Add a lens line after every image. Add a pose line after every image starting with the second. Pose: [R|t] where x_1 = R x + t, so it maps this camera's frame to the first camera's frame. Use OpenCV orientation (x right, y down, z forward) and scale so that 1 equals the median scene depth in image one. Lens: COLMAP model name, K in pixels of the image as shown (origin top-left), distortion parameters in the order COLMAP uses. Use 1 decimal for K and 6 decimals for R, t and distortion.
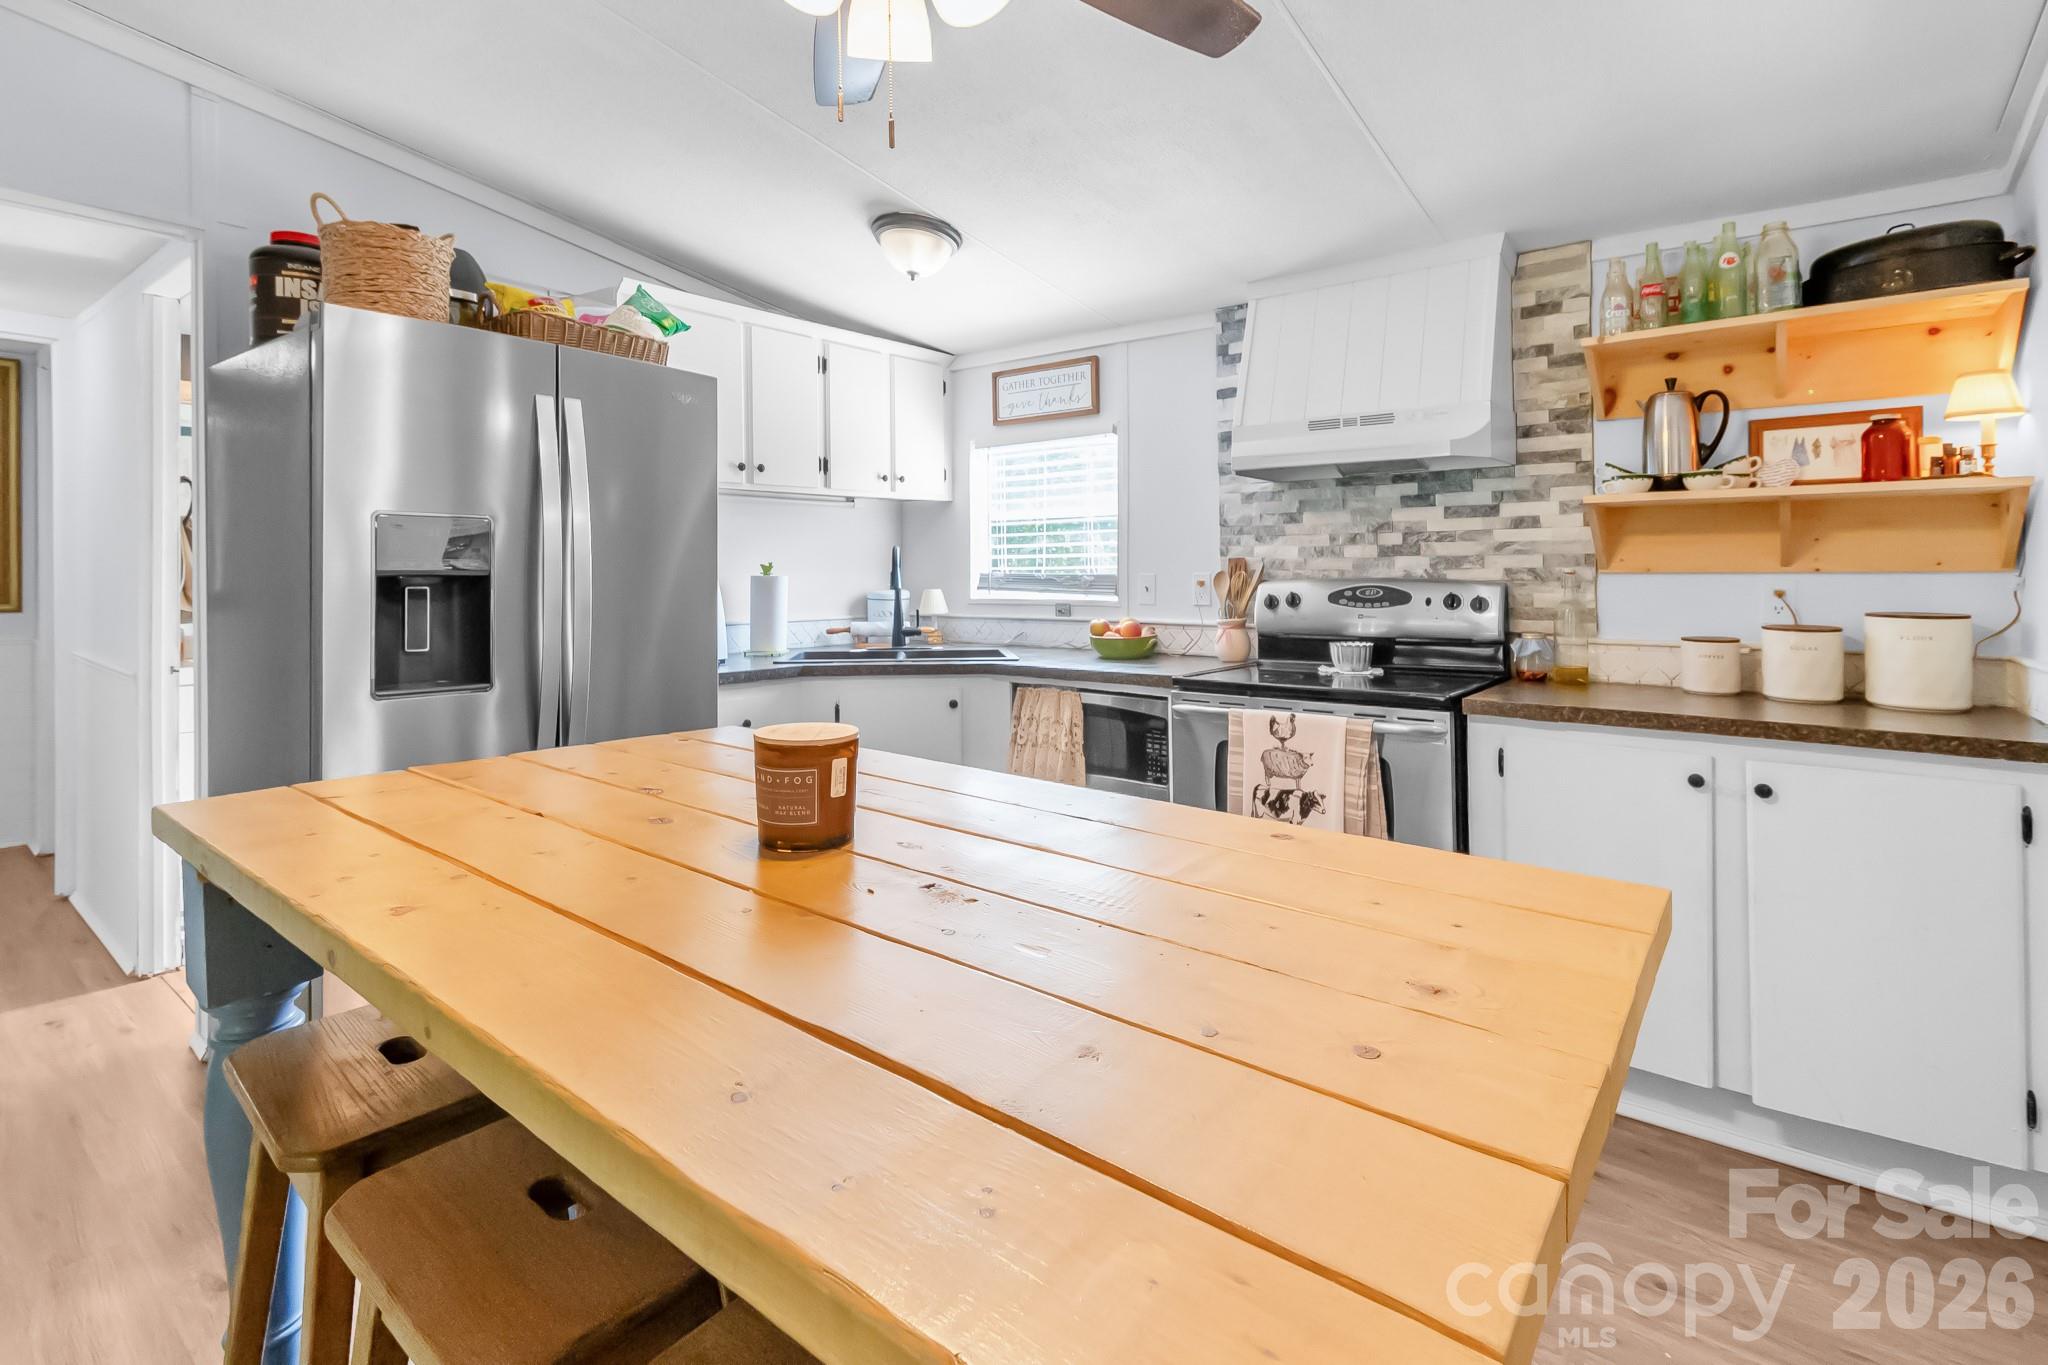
lens RADIAL K [[948.8, 0, 1008.3], [0, 948.8, 560.2], [0, 0, 1]] dist [0.000685, -0.002670]
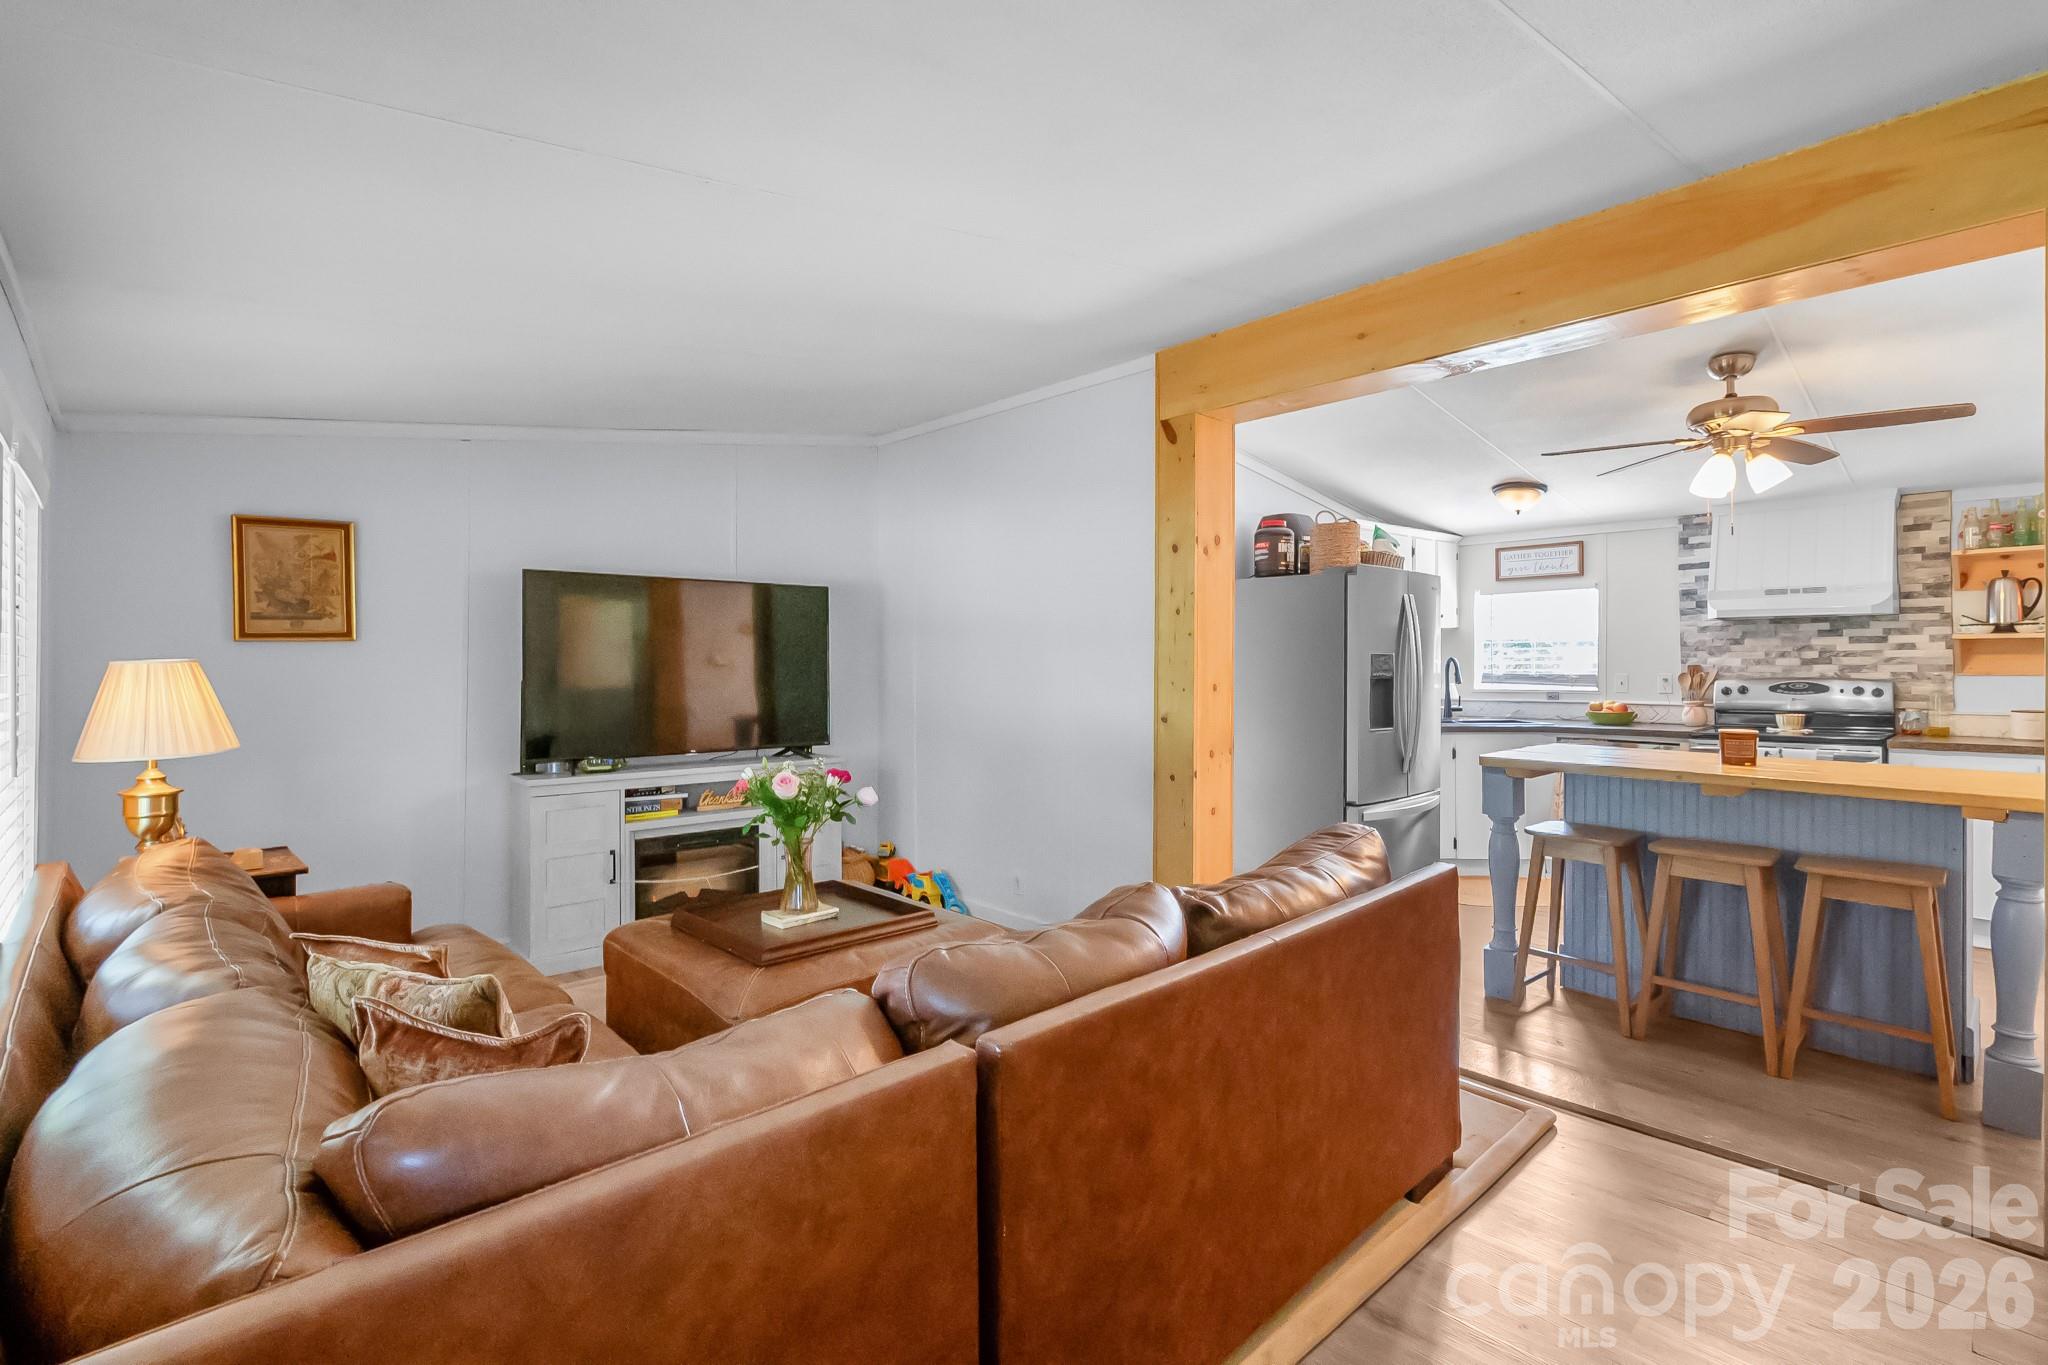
lens RADIAL K [[948.8, 0, 990.2], [0, 948.8, 660.2], [0, 0, 1]] dist [0.000685, -0.002670]
pose [[0.988295, -0.004030, -0.152504, -0.841413], [0.005574, 0.999937, 0.009697, -0.039044], [0.152455, -0.010433, 0.988255, -0.970909]]
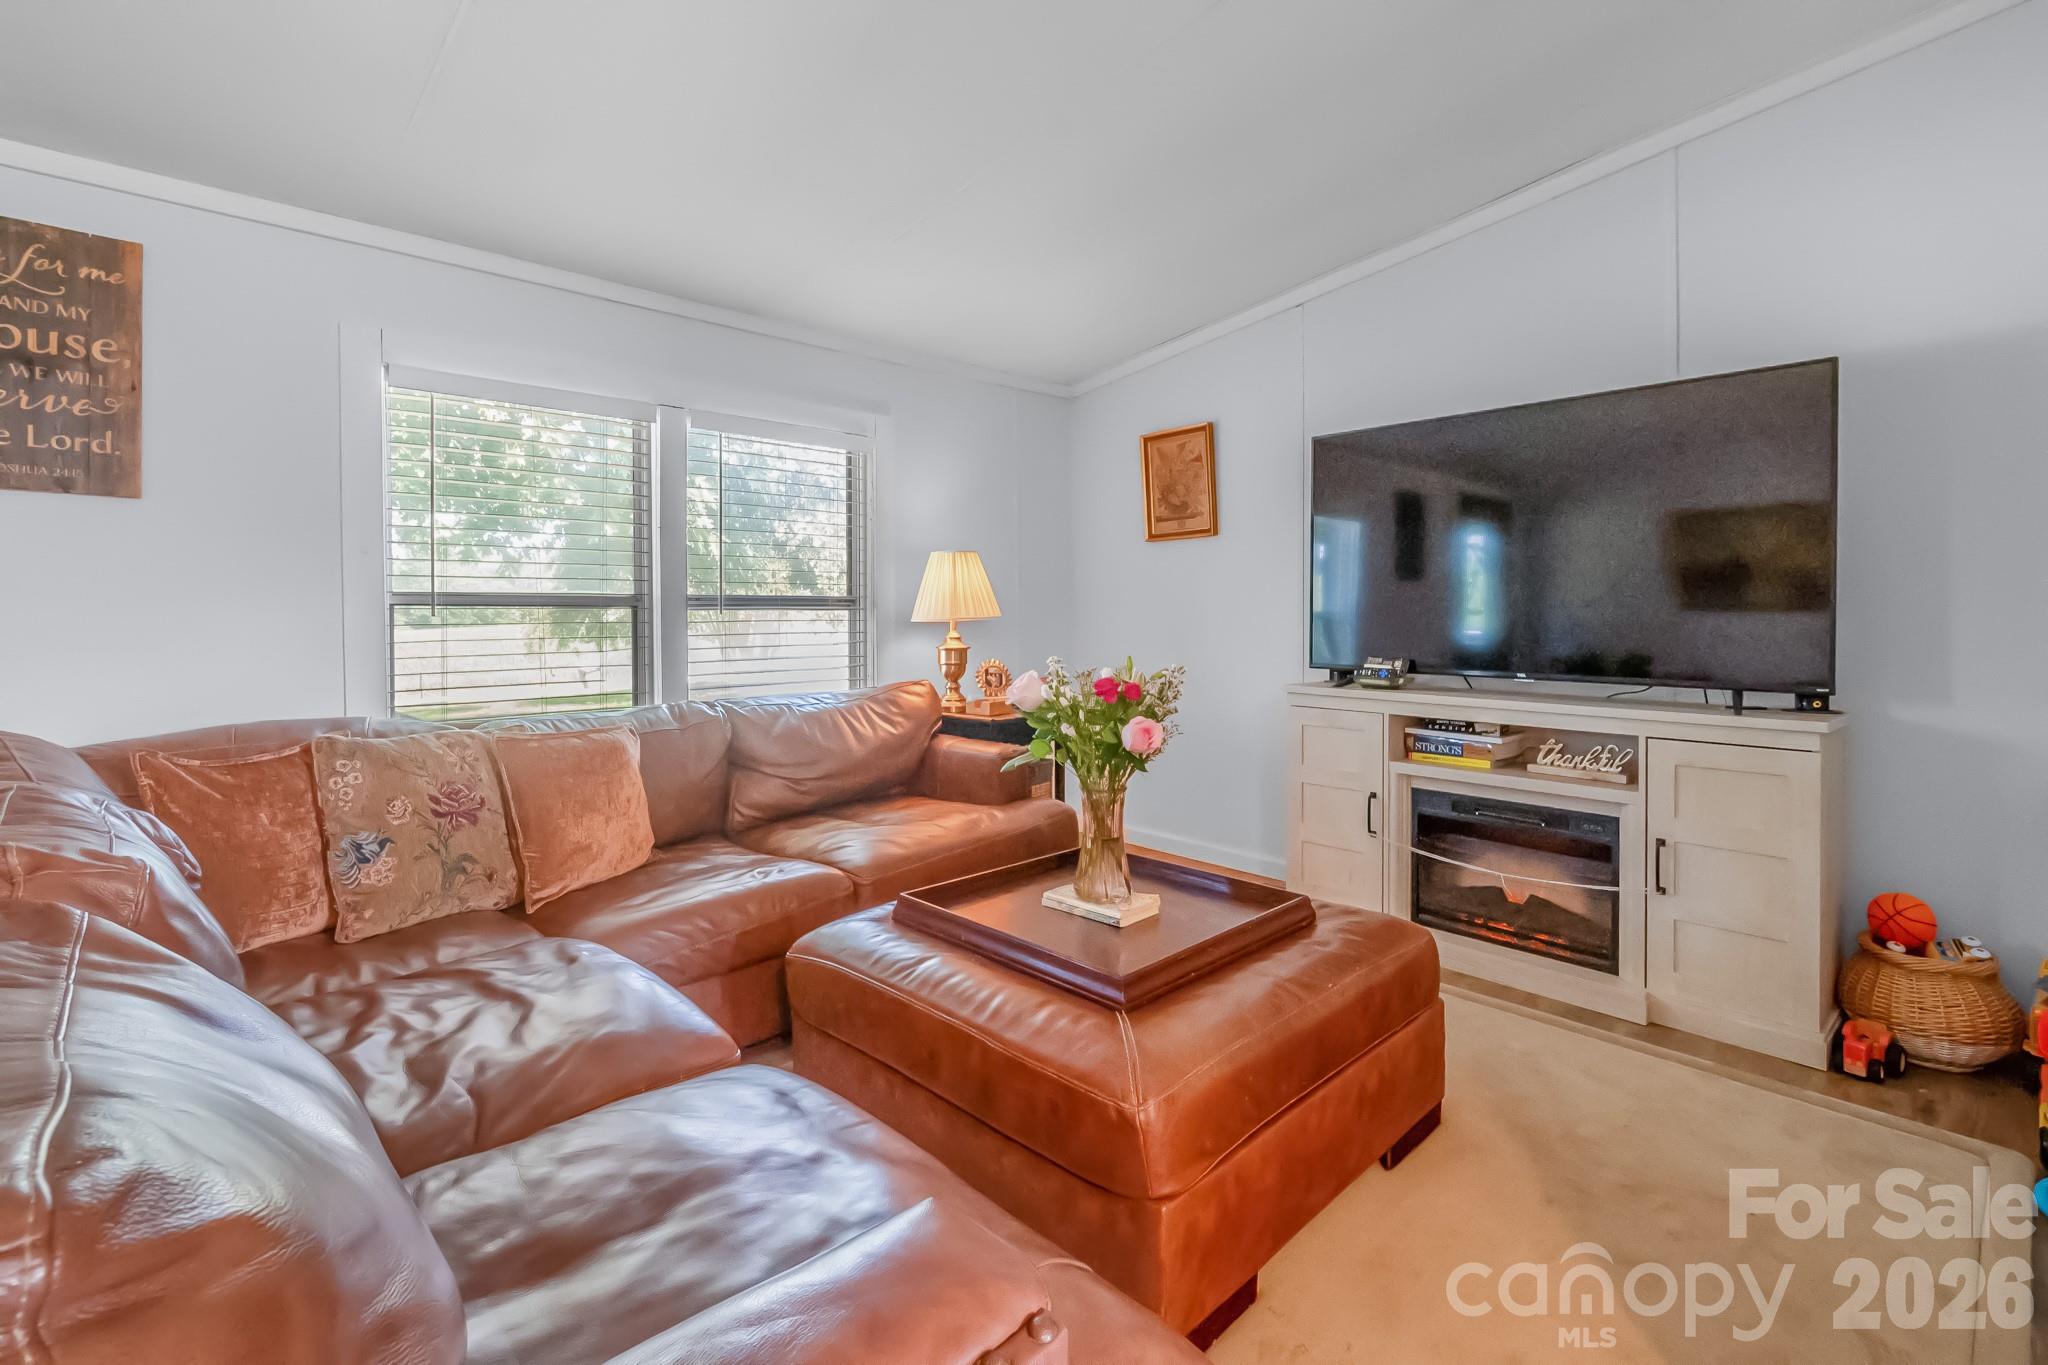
lens RADIAL K [[948.8, 0, 1046.1], [0, 948.8, 615.1], [0, 0, 1]] dist [0.000685, -0.002670]
pose [[-0.126423, 0.005233, -0.991963, -0.515181], [0.015611, 0.999873, 0.003285, 0.049376], [0.991854, -0.015071, -0.126489, 0.128060]]
